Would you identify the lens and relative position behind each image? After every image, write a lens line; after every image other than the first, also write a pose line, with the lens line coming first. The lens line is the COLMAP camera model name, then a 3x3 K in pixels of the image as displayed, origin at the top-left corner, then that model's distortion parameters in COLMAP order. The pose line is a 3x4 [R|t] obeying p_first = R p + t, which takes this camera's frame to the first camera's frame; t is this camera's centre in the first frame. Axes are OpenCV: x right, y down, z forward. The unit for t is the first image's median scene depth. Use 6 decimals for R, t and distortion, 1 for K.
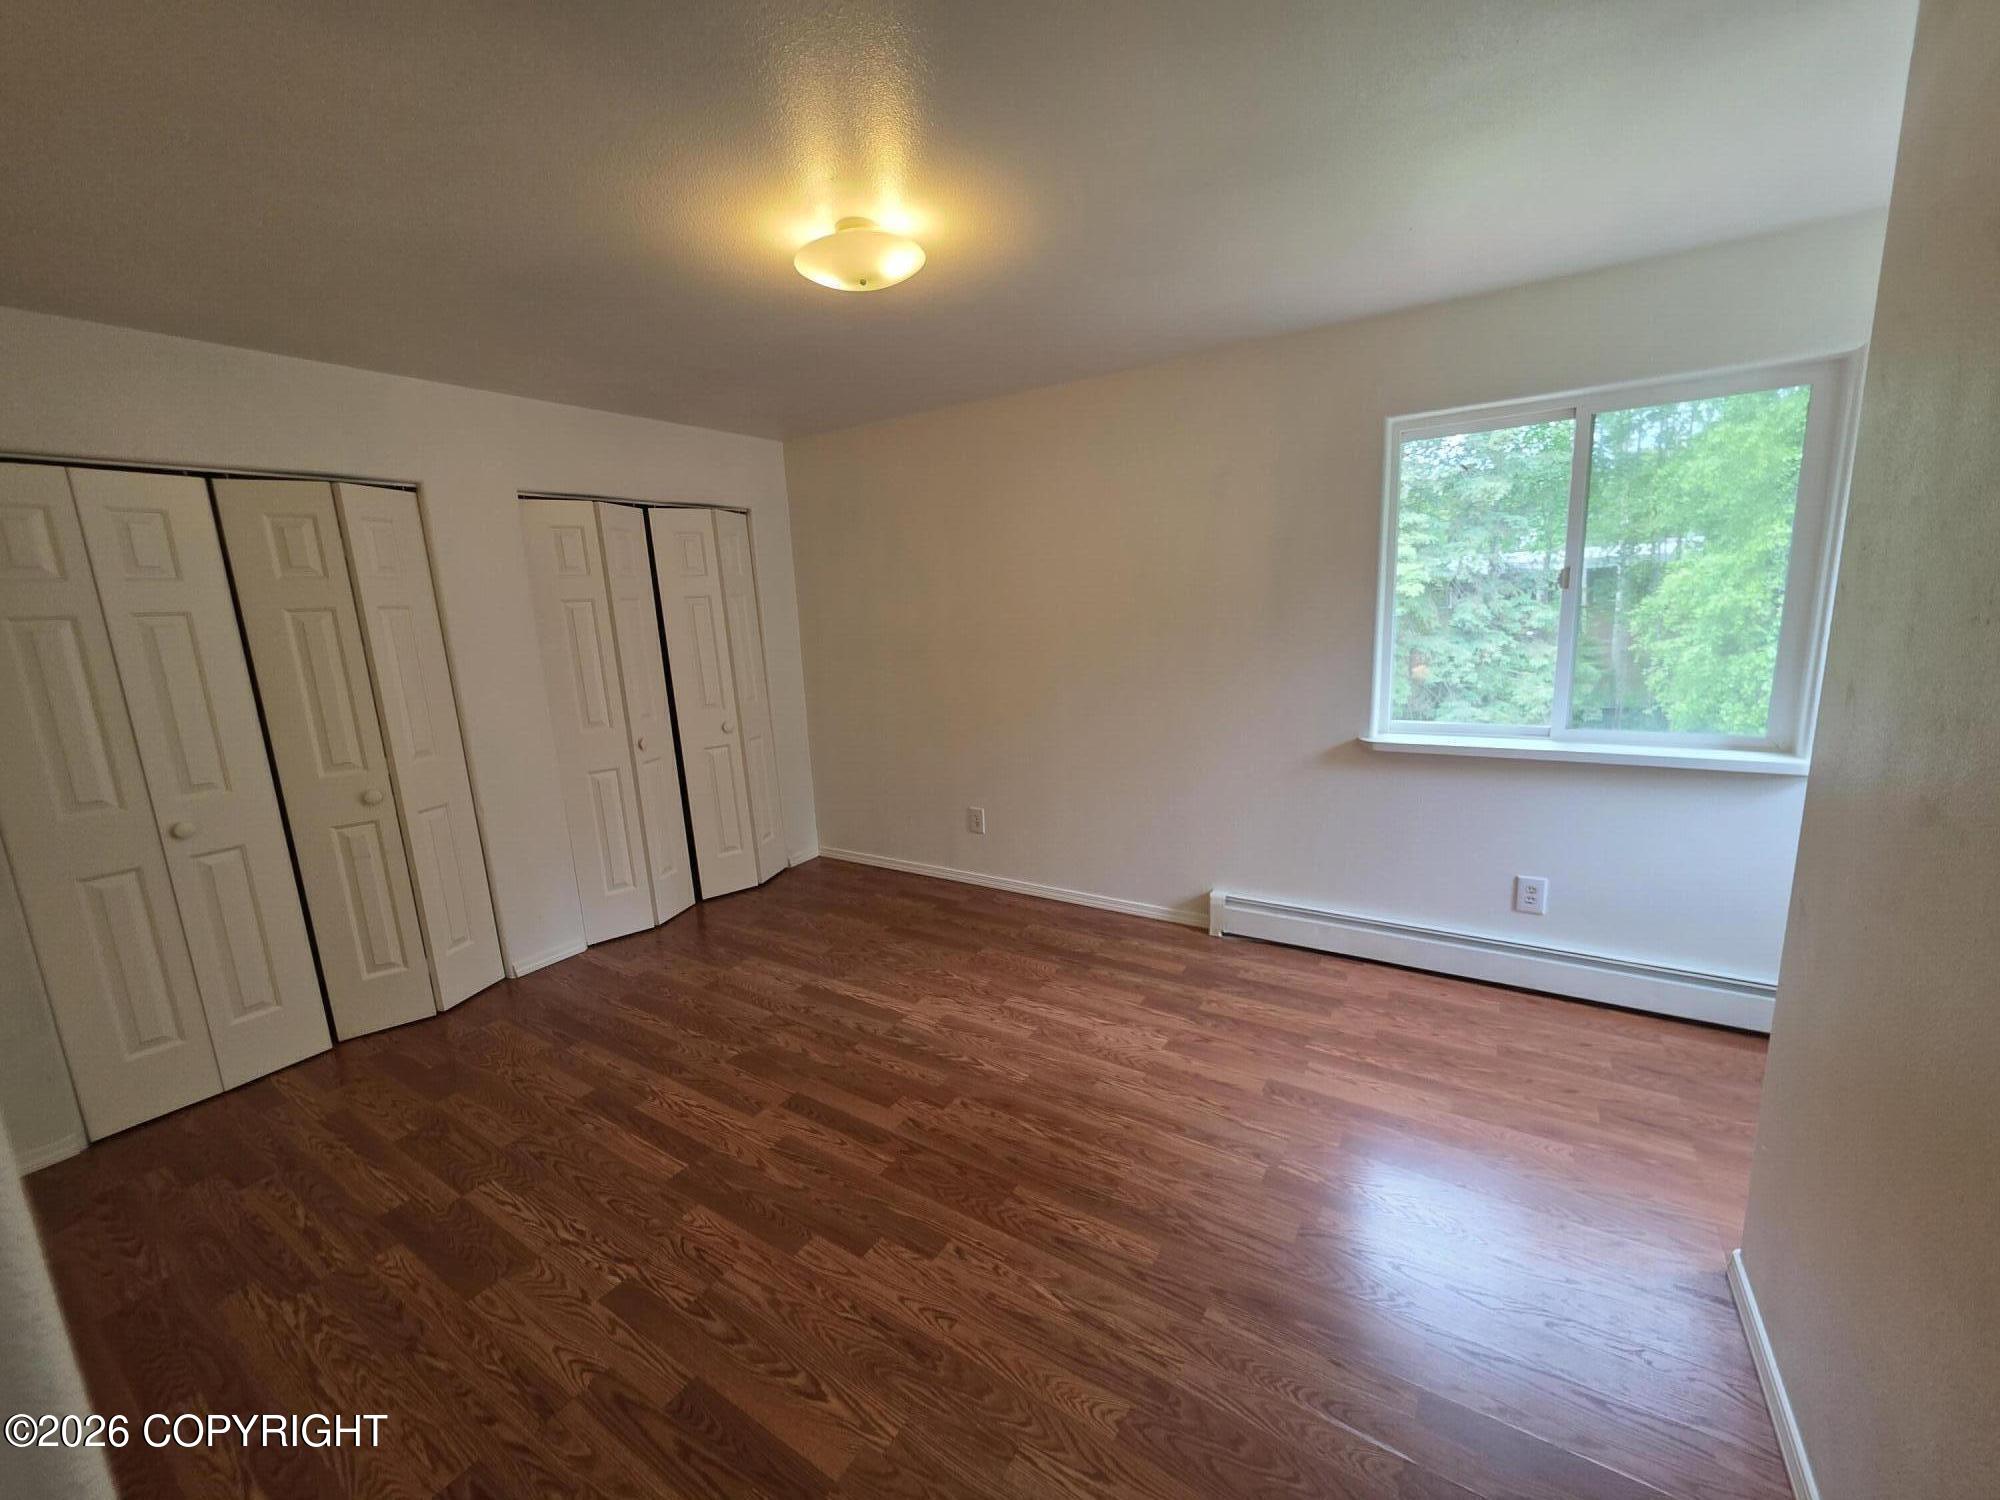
lens RADIAL K [[797.1, 0, 1000.0], [0, 797.1, 750.0], [0, 0, 1]] dist [0.005023, -0.000504]
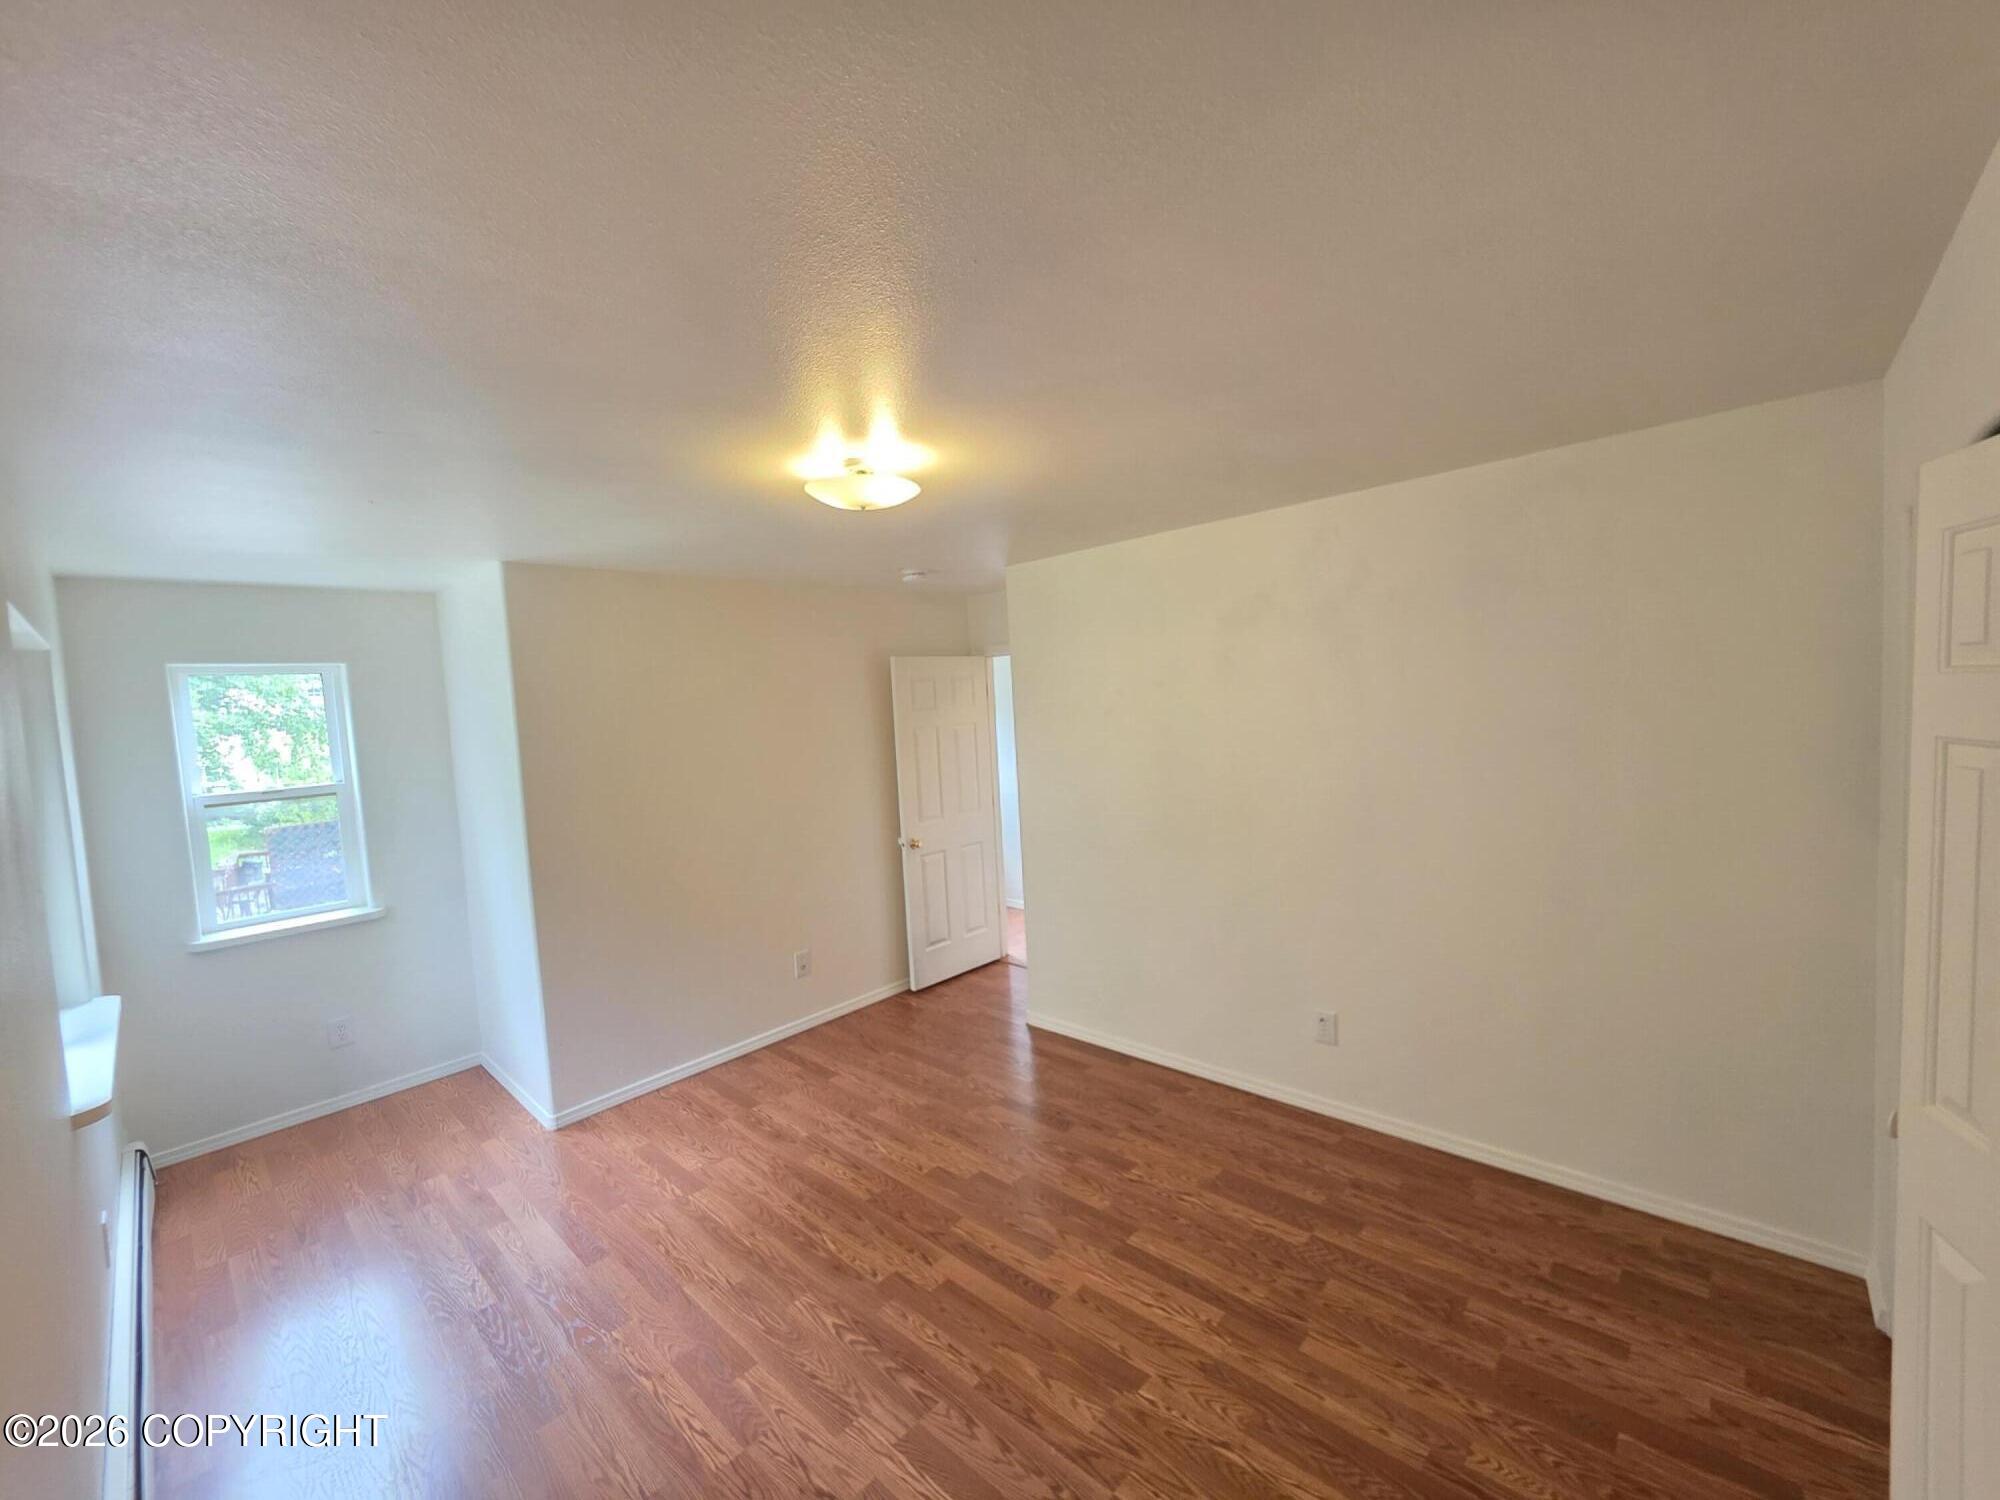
lens RADIAL K [[797.1, 0, 1000.0], [0, 797.1, 750.0], [0, 0, 1]] dist [0.005023, -0.000504]
pose [[-0.979025, 0.095885, 0.179765, -0.460952], [0.136745, 0.963318, 0.230909, -0.418657], [-0.151030, 0.250648, -0.956225, 1.841921]]
